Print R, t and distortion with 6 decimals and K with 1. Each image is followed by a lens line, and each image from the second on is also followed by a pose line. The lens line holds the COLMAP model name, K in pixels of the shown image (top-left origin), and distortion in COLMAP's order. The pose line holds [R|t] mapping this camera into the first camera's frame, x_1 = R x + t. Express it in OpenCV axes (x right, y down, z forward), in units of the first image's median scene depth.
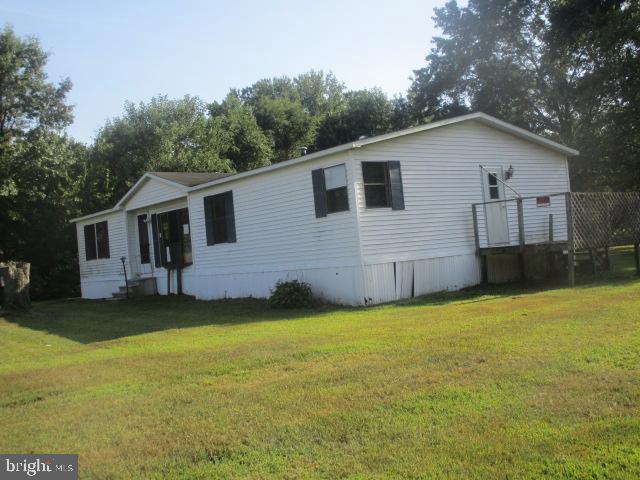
lens RADIAL K [[735.7, 0, 320.2], [0, 735.7, 251.8], [0, 0, 1]] dist [-0.035209, -0.017235]
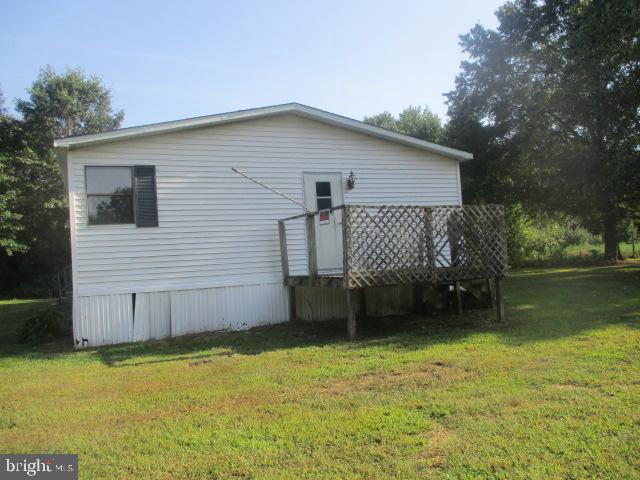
lens RADIAL K [[540.4, 0, 320.0], [0, 540.4, 240.0], [0, 0, 1]] dist [-0.013808, -0.003245]
pose [[0.964234, 0.020961, -0.264224, 0.400417], [-0.025498, 0.999580, -0.013754, -0.036209], [0.263825, 0.019999, 0.964363, 0.446021]]
